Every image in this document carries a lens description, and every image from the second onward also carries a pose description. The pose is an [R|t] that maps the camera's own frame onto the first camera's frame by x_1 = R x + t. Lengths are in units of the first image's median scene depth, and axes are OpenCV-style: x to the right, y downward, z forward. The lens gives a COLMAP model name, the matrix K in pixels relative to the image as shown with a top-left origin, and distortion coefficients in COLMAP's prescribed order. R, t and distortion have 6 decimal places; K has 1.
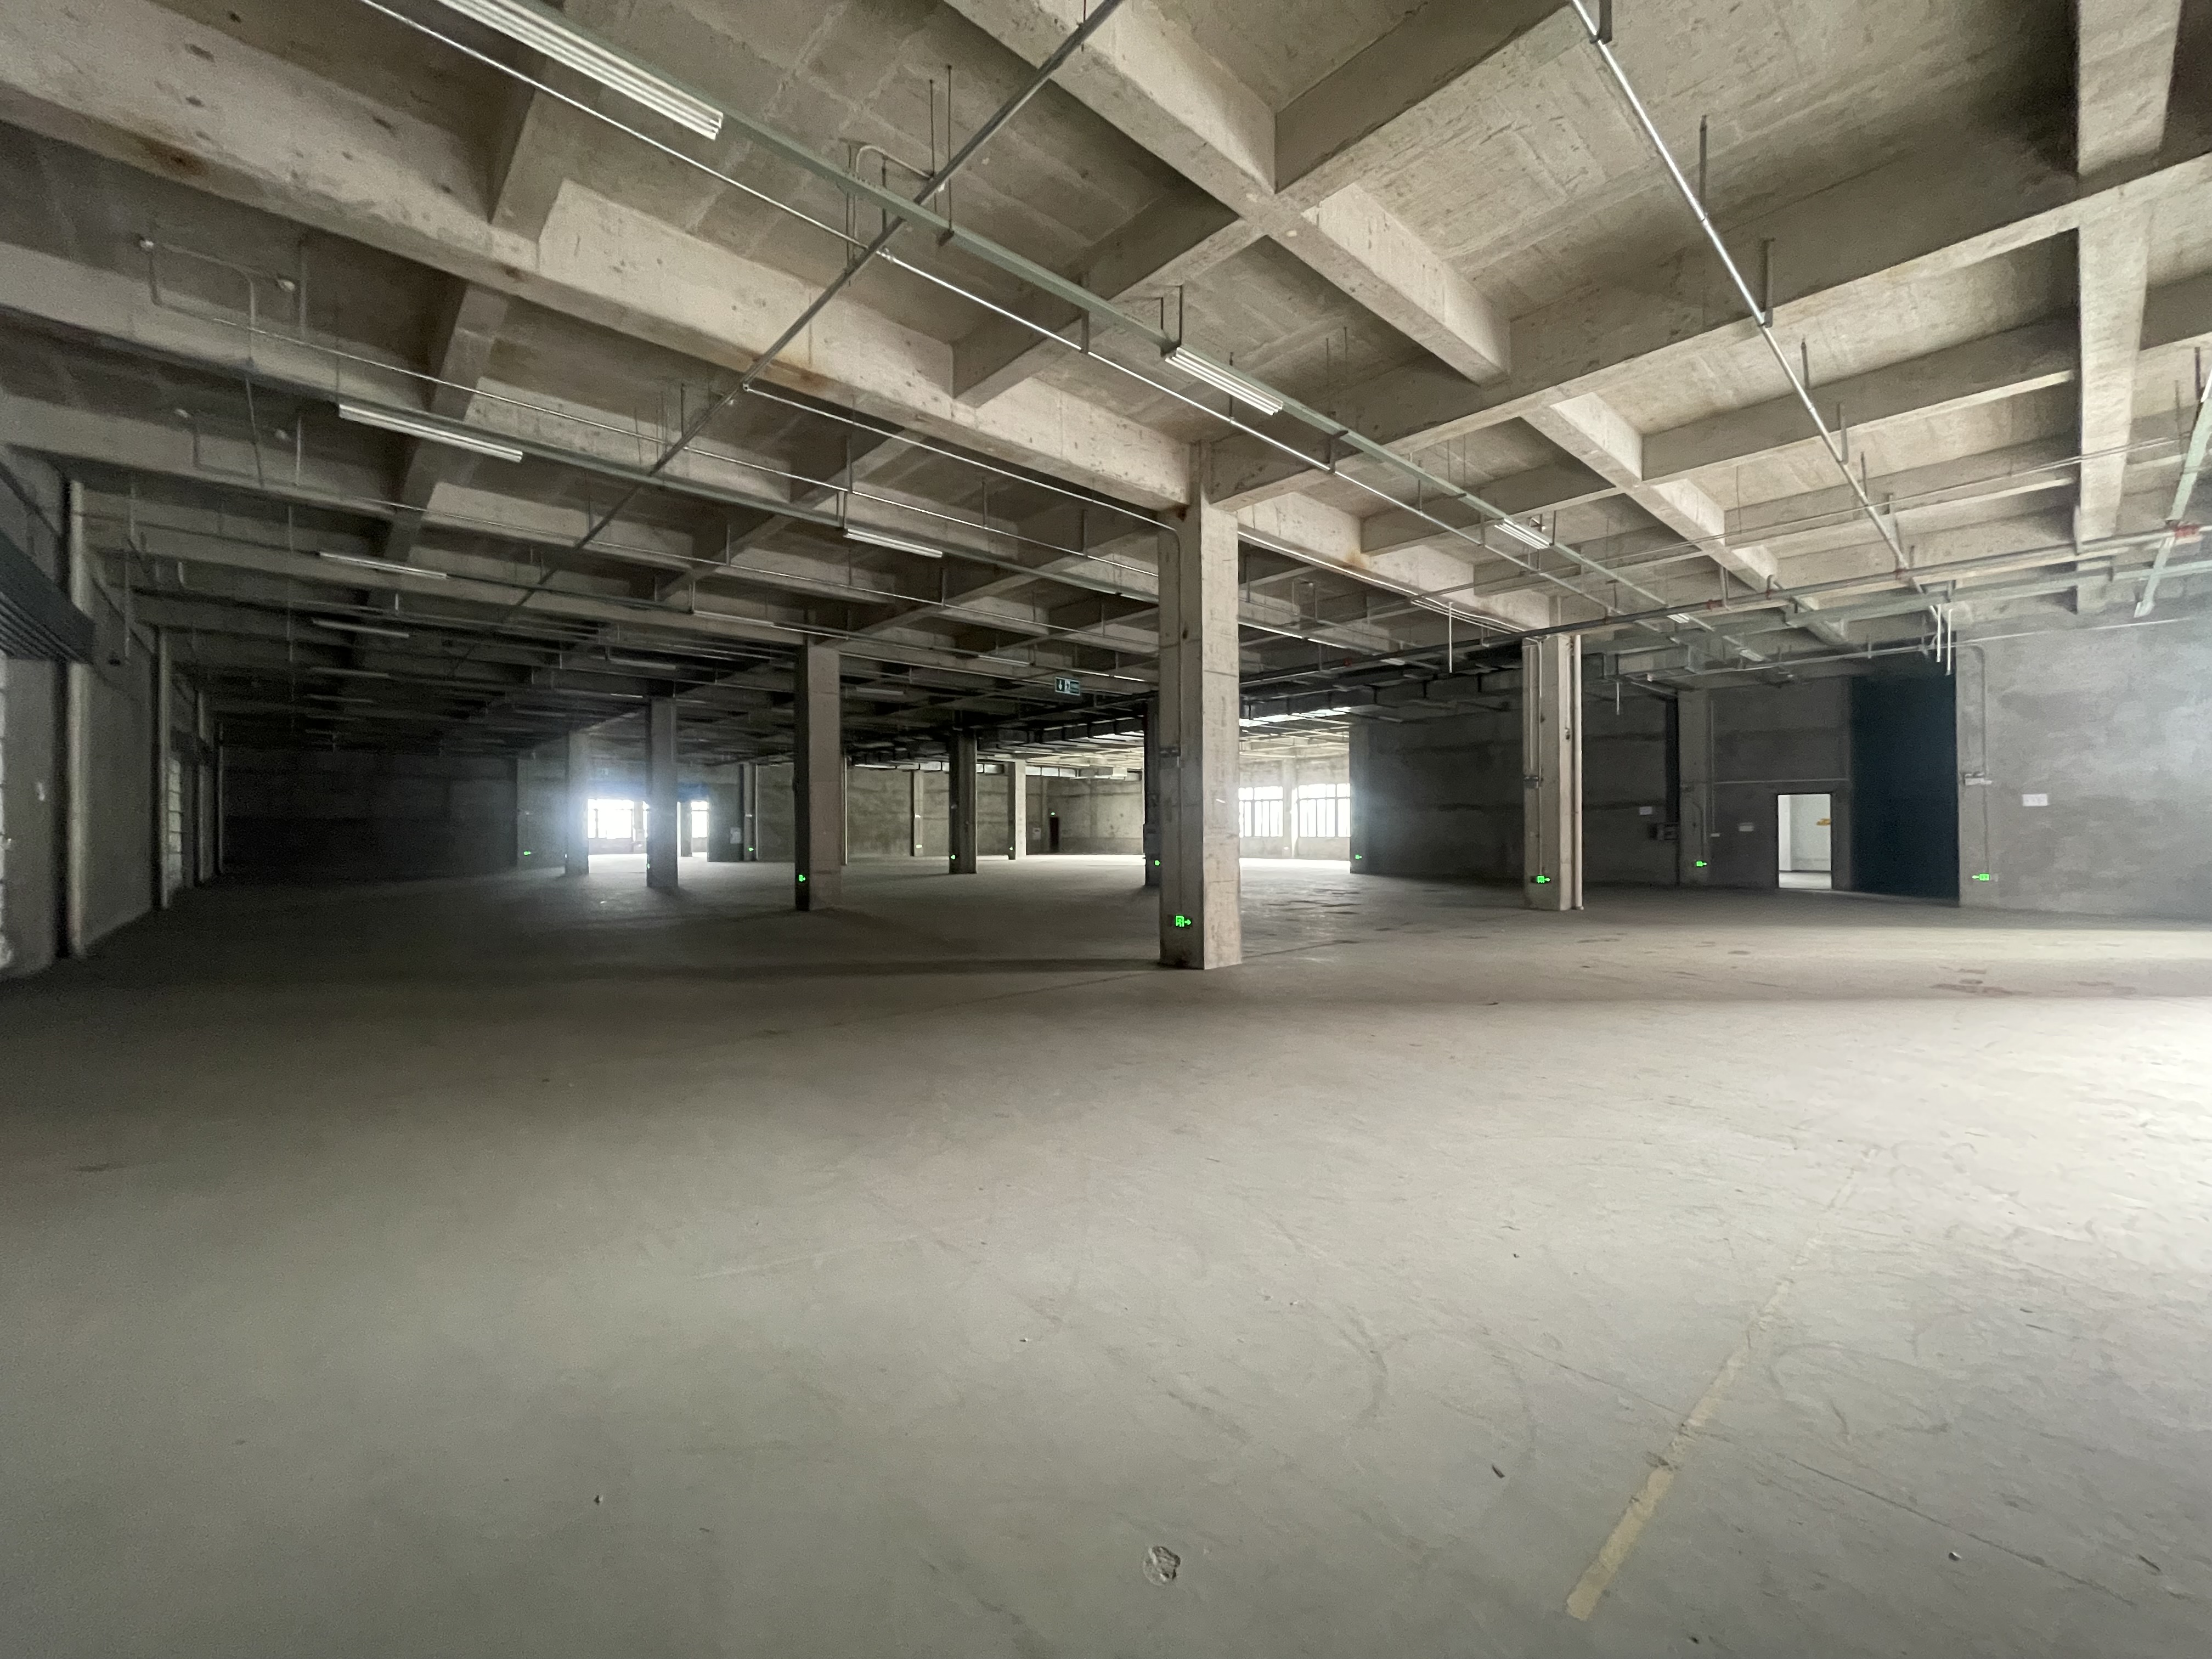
lens RADIAL K [[887.2, 0, 1100.2], [0, 887.2, 831.2], [0, 0, 1]] dist [0.000699, 0.000004]
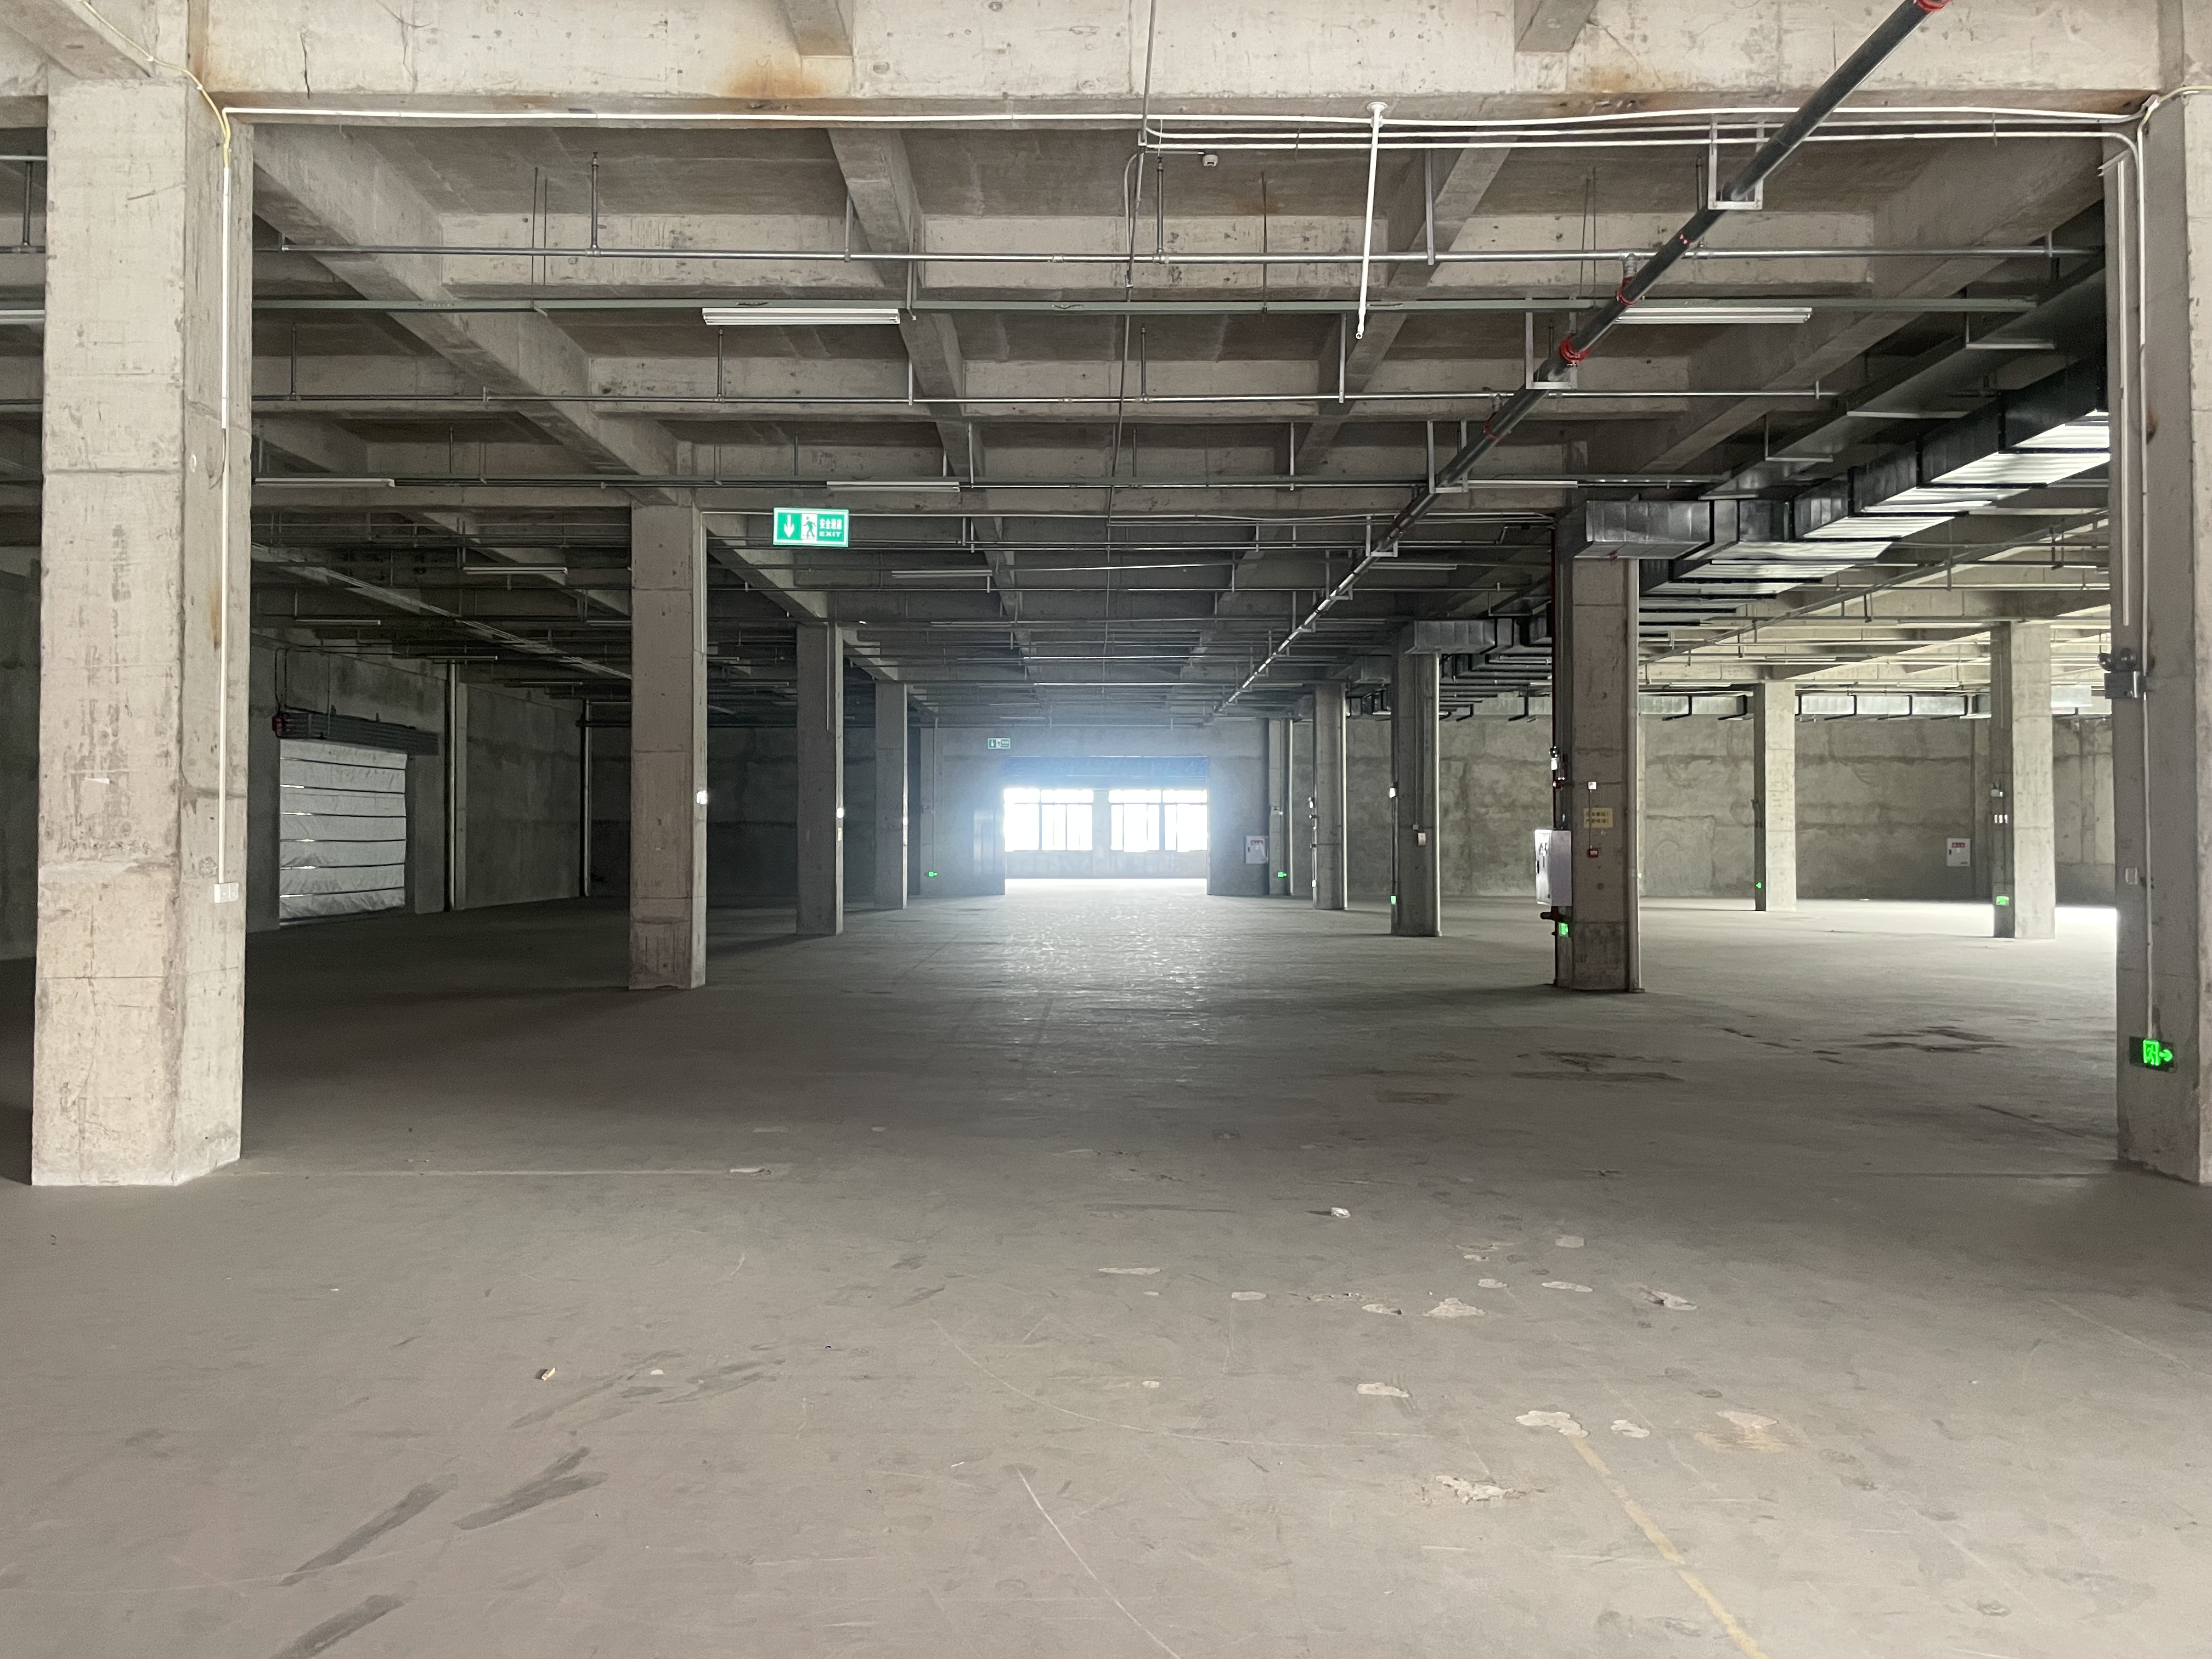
lens RADIAL K [[1690.6, 0, 1097.6], [0, 1690.6, 822.4], [0, 0, 1]] dist [0.015832, 0.003196]
pose [[0.738979, -0.001186, -0.673727, 0.222258], [-0.005991, 0.999947, -0.008332, -0.002535], [0.673702, 0.010193, 0.738933, 0.159459]]
